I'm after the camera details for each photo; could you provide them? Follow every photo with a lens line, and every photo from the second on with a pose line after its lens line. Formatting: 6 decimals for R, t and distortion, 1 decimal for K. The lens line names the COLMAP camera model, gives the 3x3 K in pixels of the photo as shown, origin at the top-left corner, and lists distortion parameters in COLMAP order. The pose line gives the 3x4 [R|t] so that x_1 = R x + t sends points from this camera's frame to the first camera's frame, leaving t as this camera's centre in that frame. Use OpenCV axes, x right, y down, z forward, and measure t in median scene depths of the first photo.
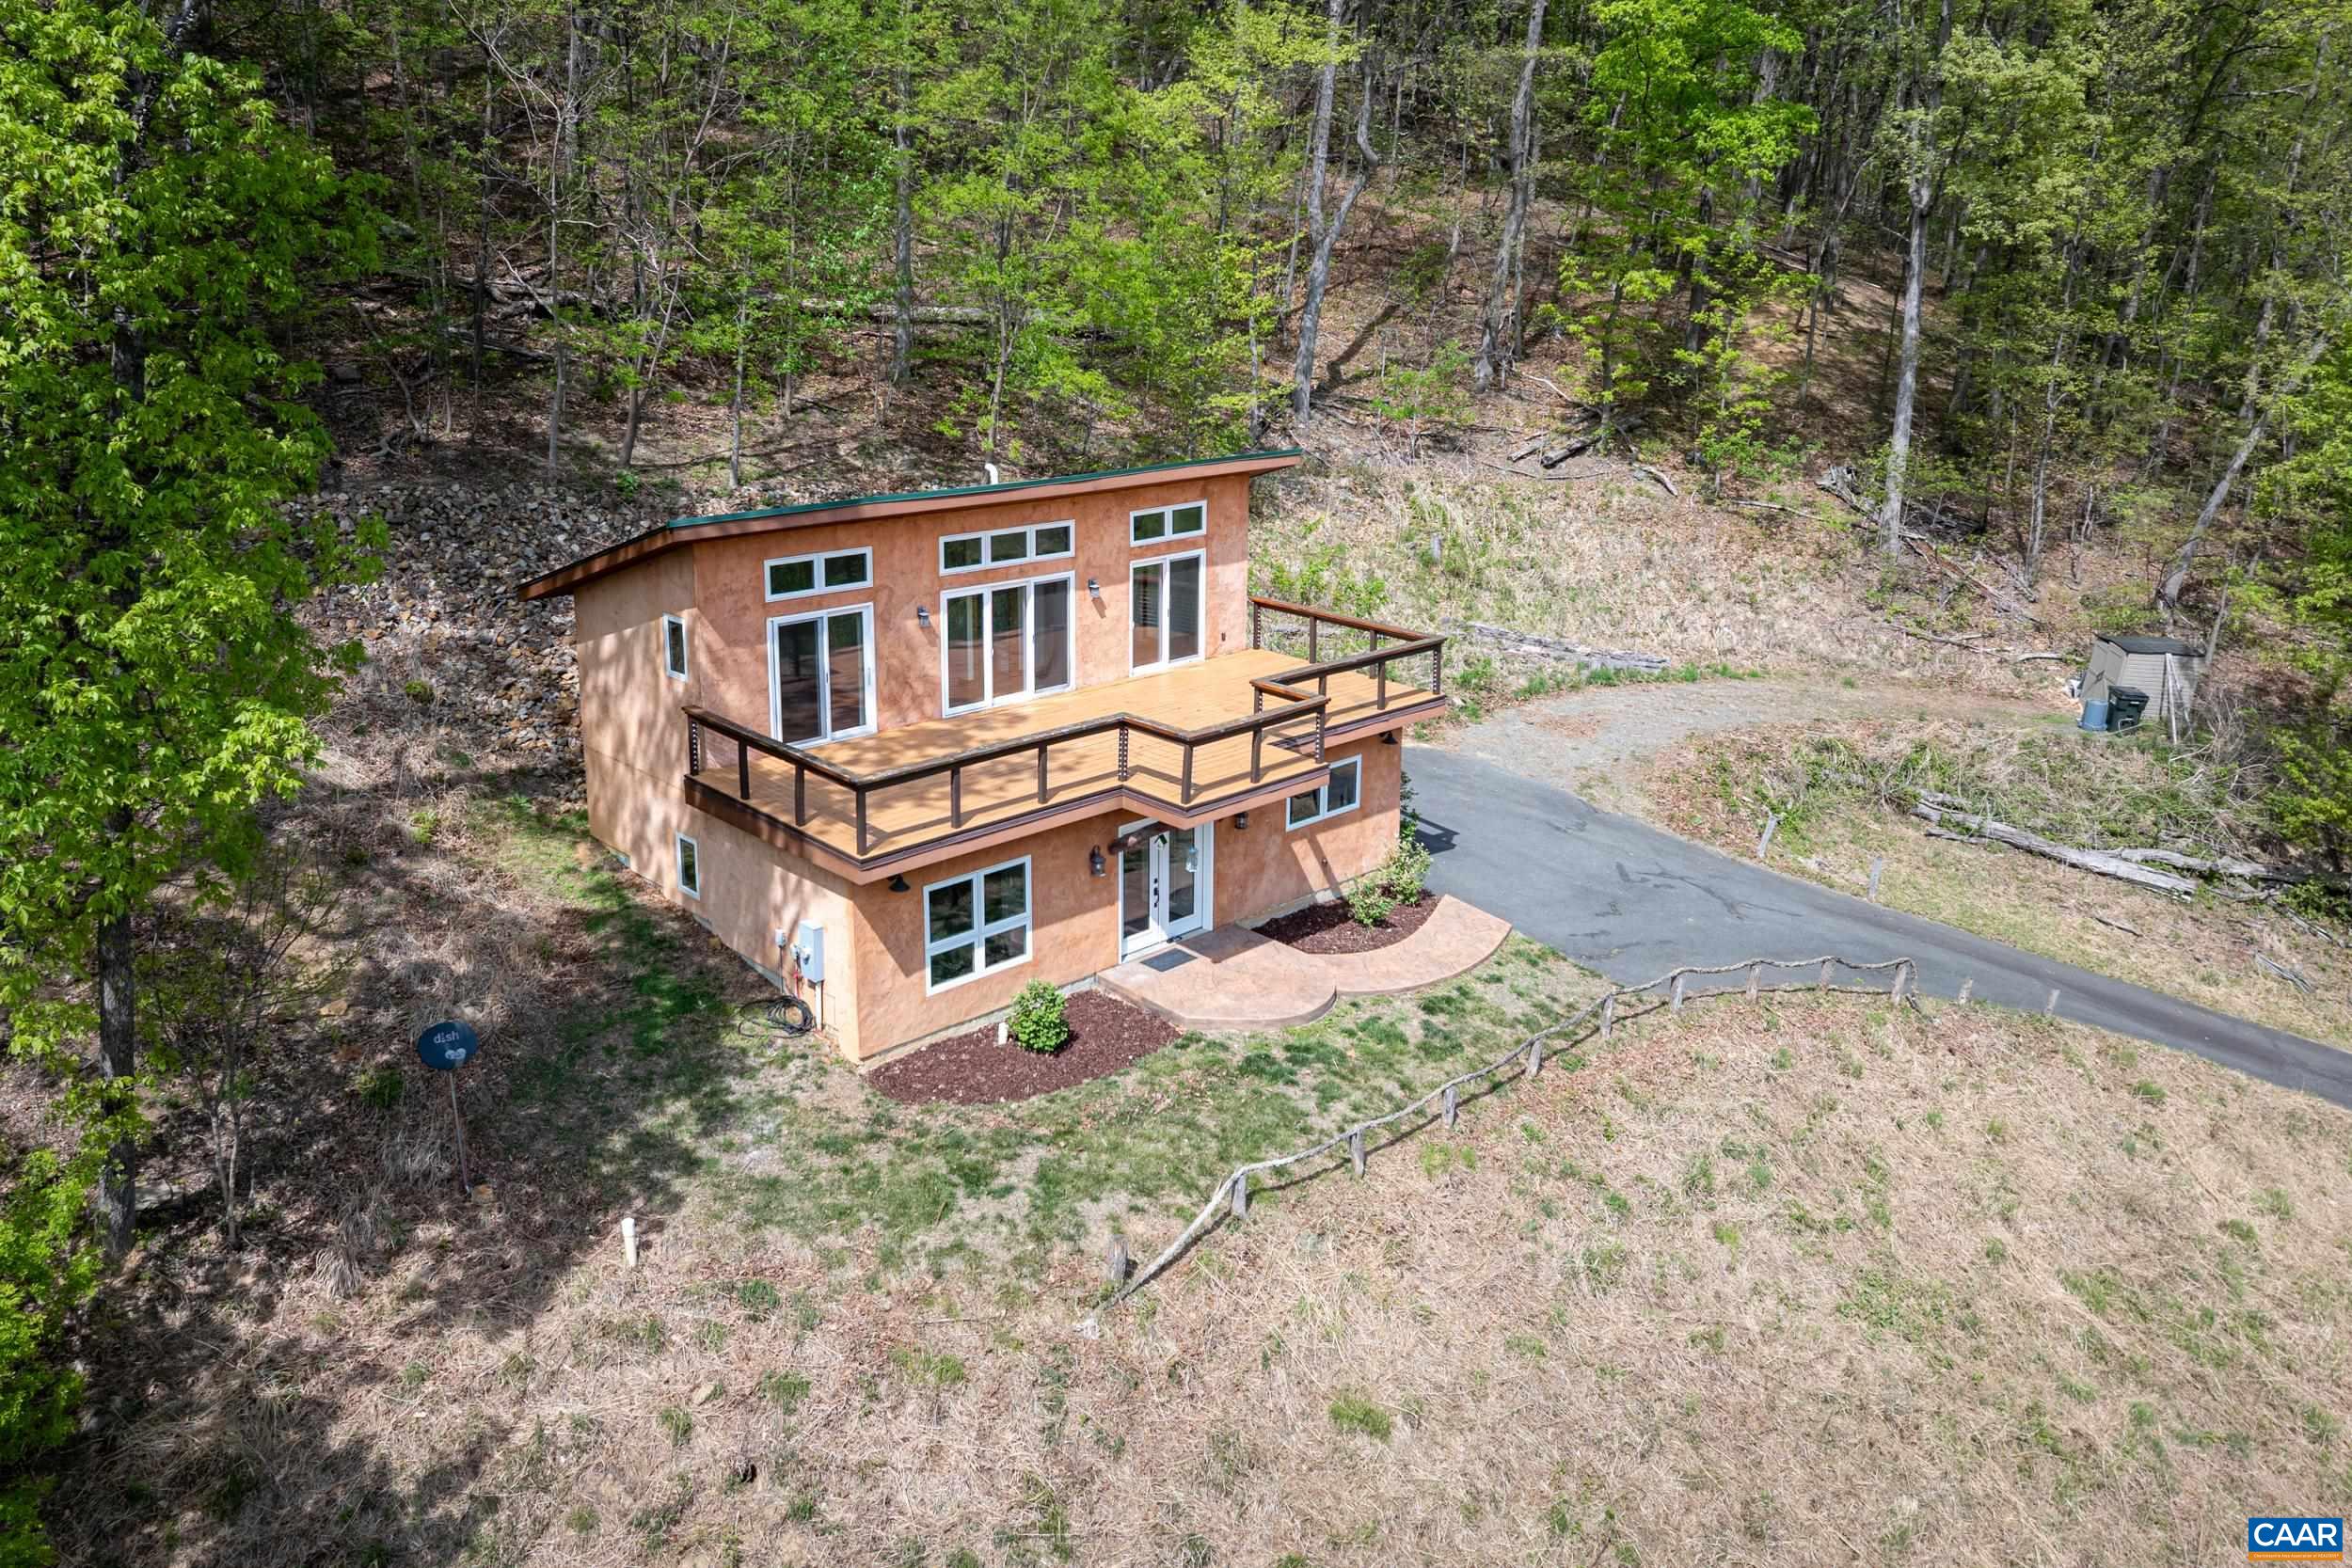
lens RADIAL K [[1781.1, 0, 1138.8], [0, 1781.1, 604.1], [0, 0, 1]] dist [-0.018329, -0.028998]
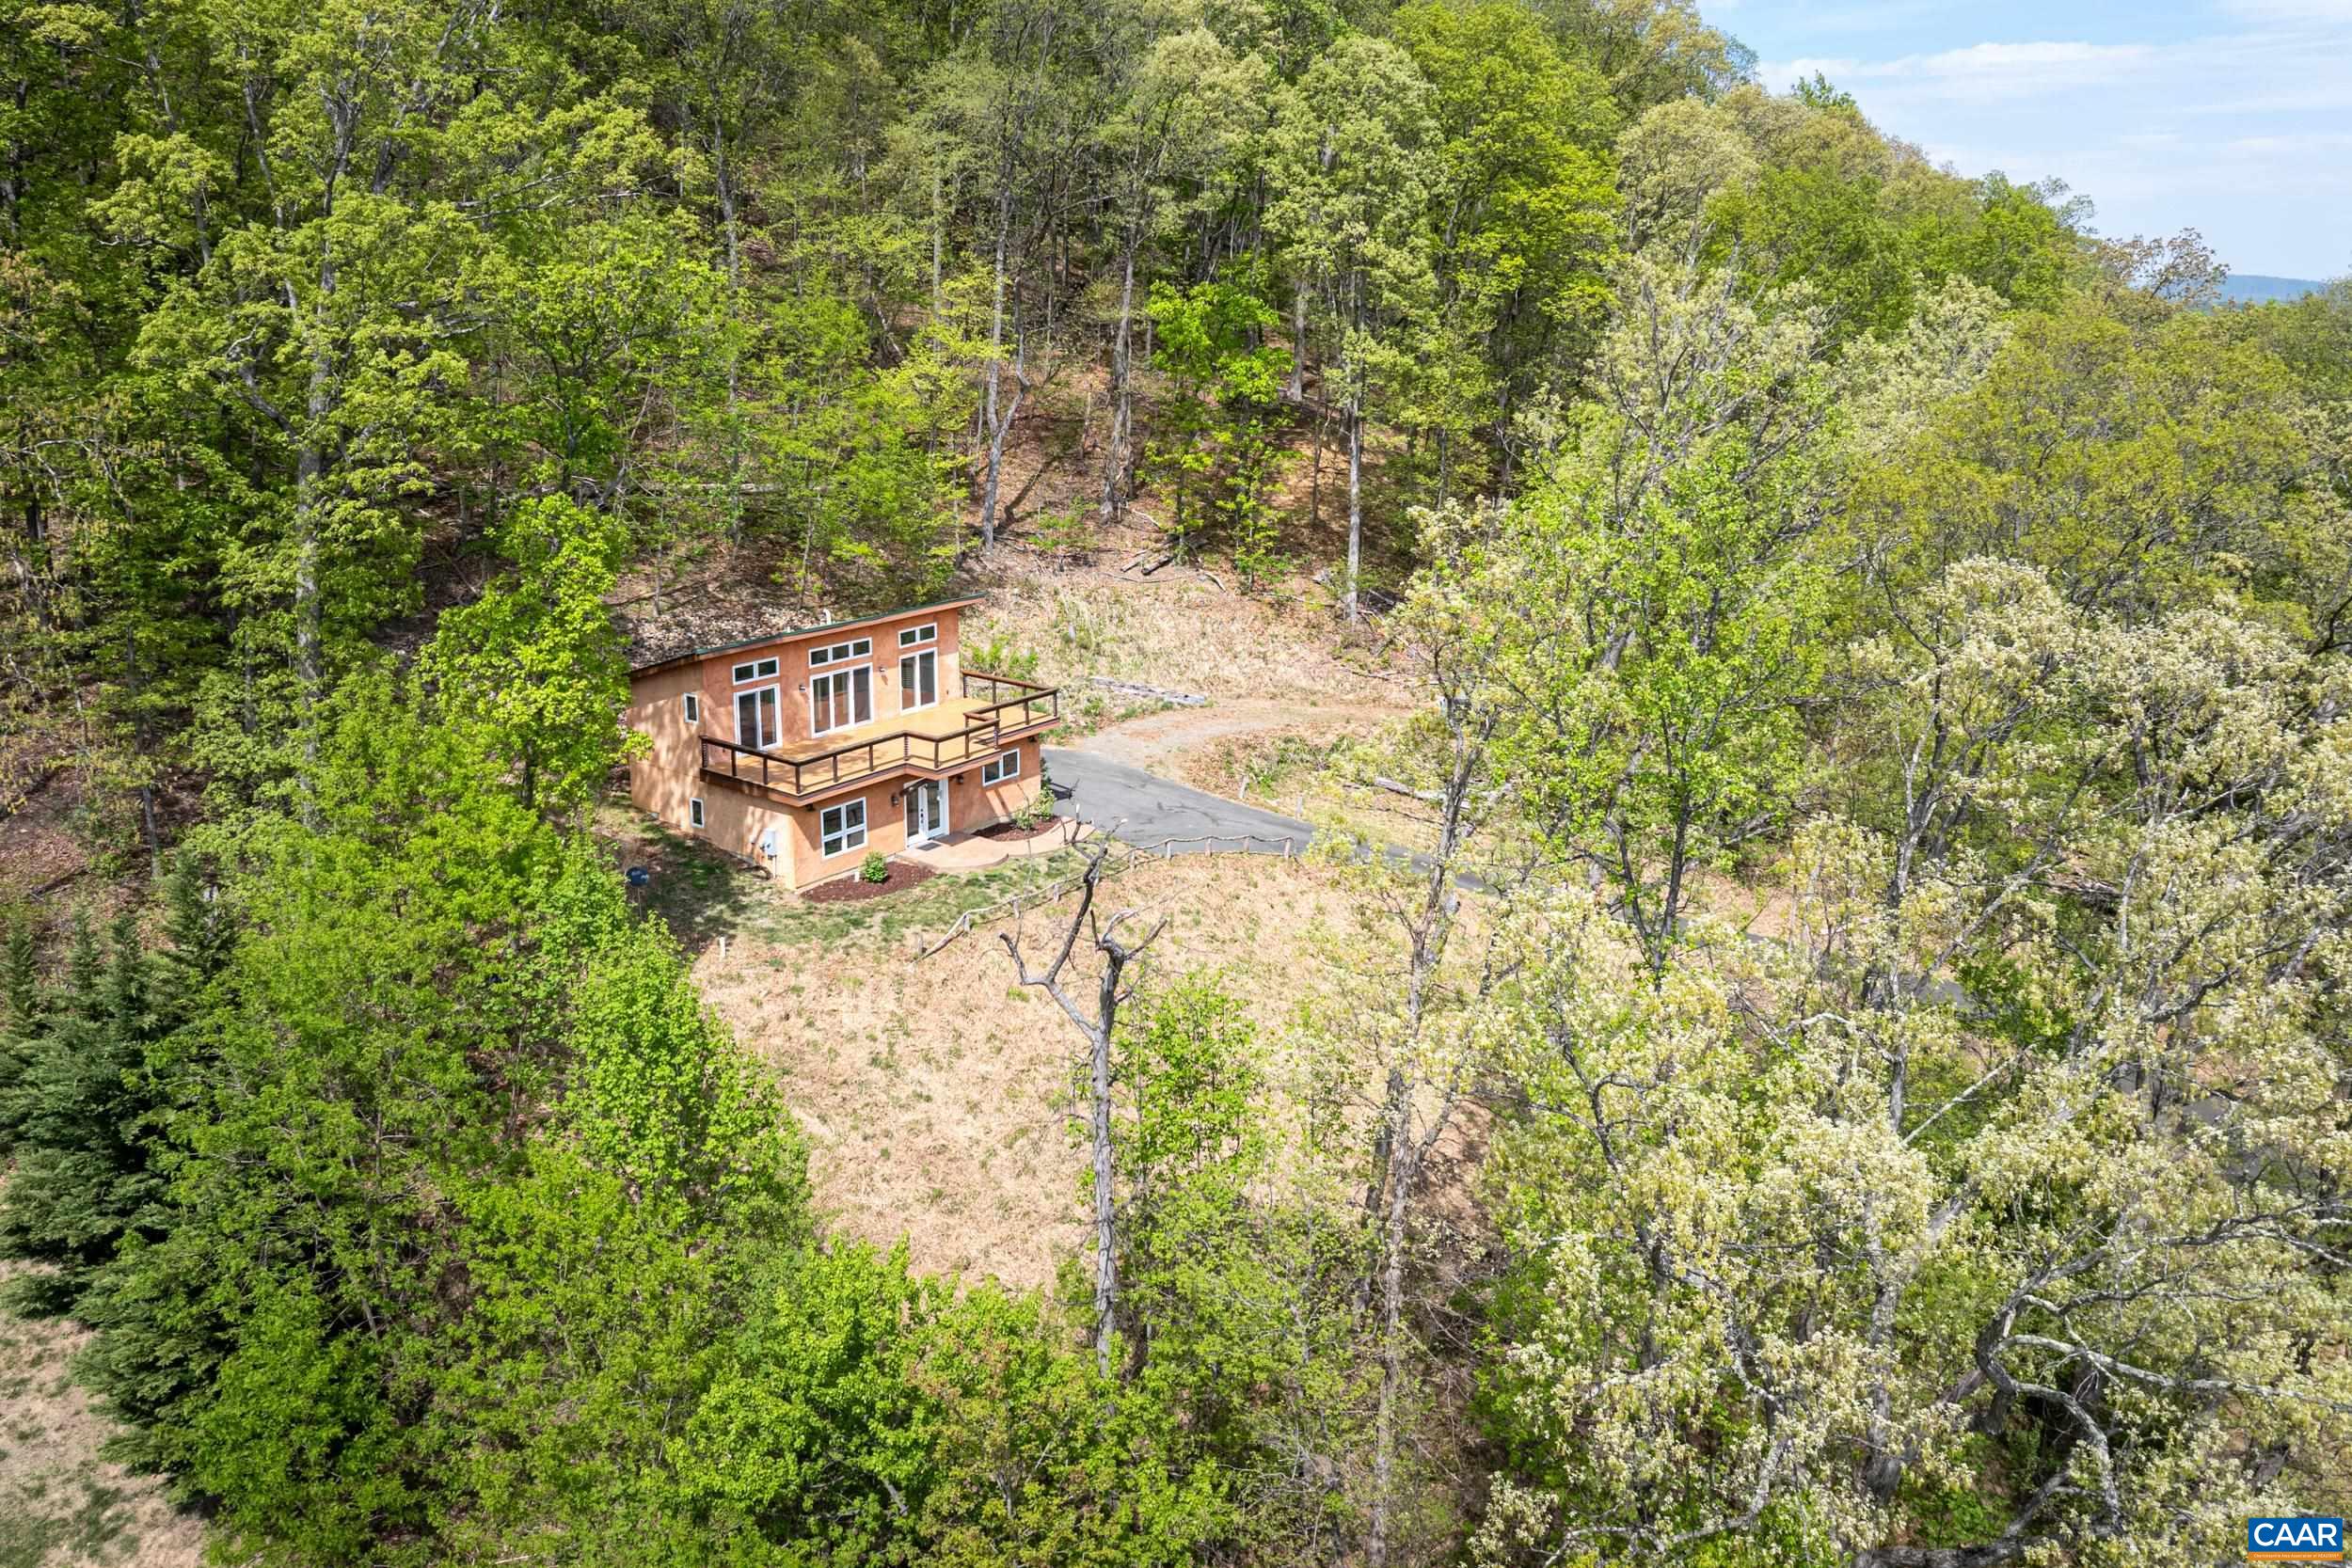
lens RADIAL K [[1781.1, 0, 1135.5], [0, 1781.1, 674.9], [0, 0, 1]] dist [-0.018329, -0.028998]
pose [[0.986075, -0.039202, 0.161612, -0.071982], [0.036888, 0.999170, 0.017299, -0.030028], [-0.162156, -0.011097, 0.986703, -1.070328]]
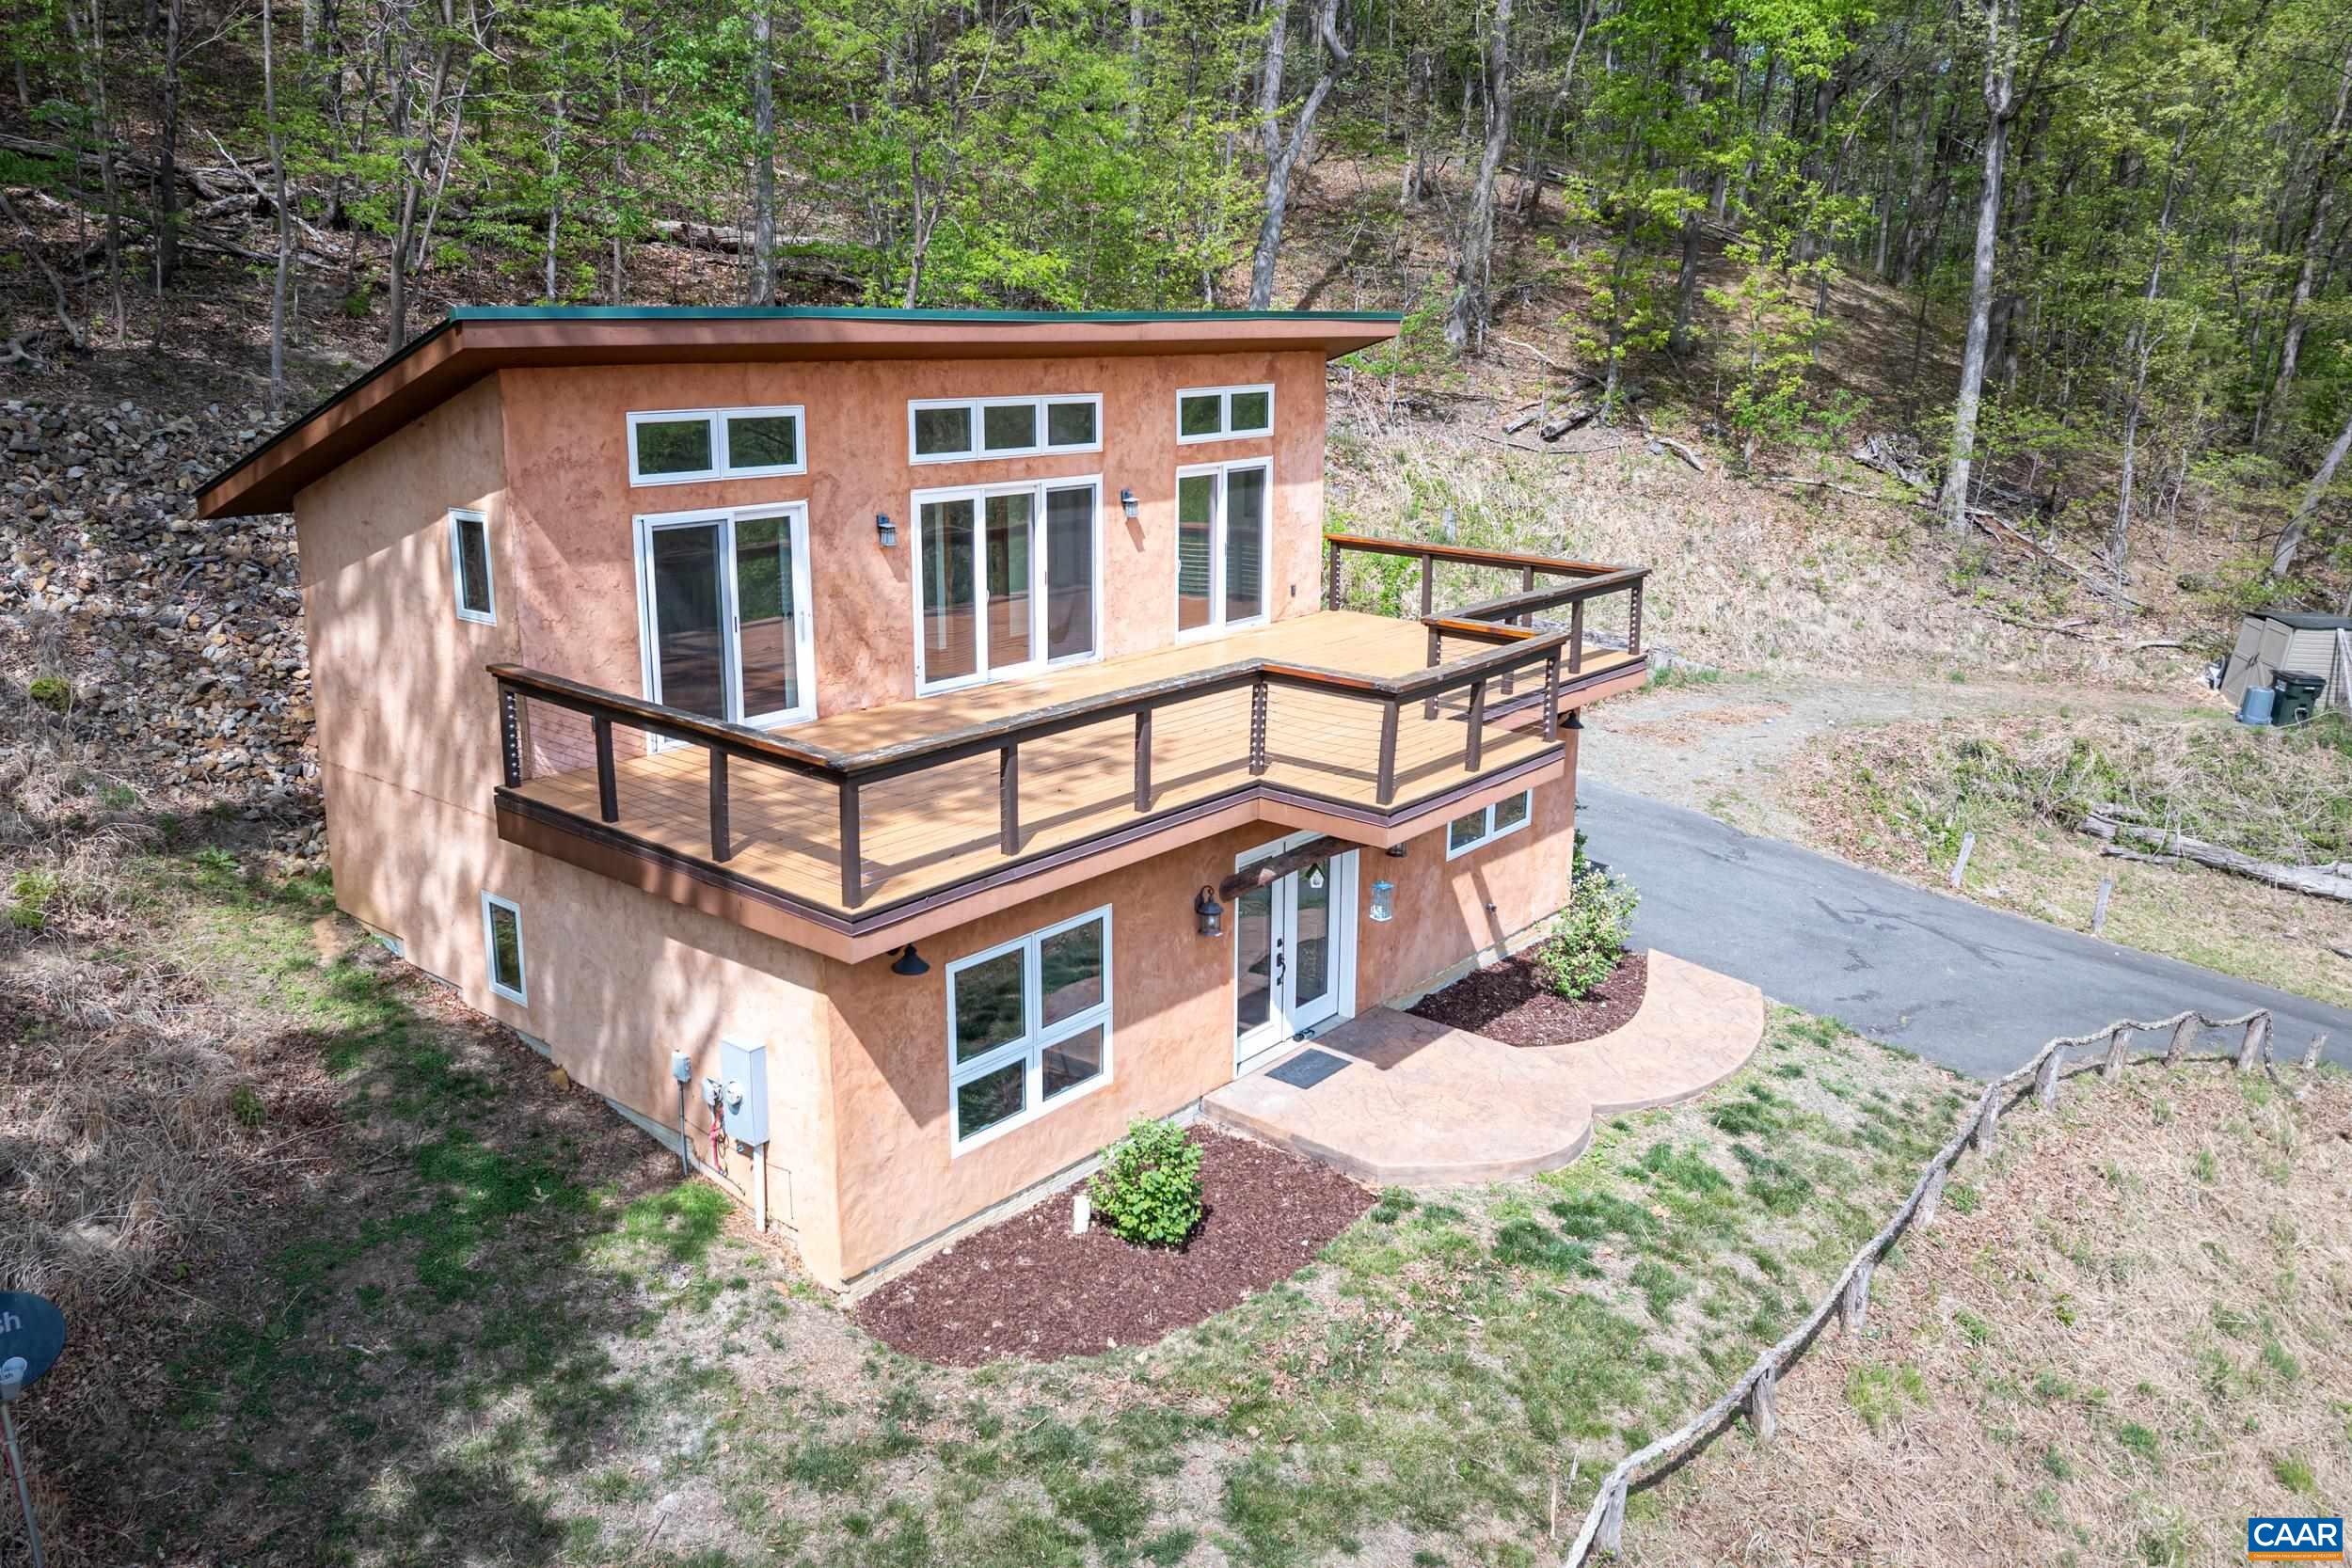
lens RADIAL K [[1781.1, 0, 1146.7], [0, 1781.1, 725.3], [0, 0, 1]] dist [-0.018329, -0.028998]
pose [[0.993549, -0.027110, 0.110116, -0.099237], [0.024614, 0.999410, 0.023969, 0.060763], [-0.110701, -0.021104, 0.993630, 0.371410]]
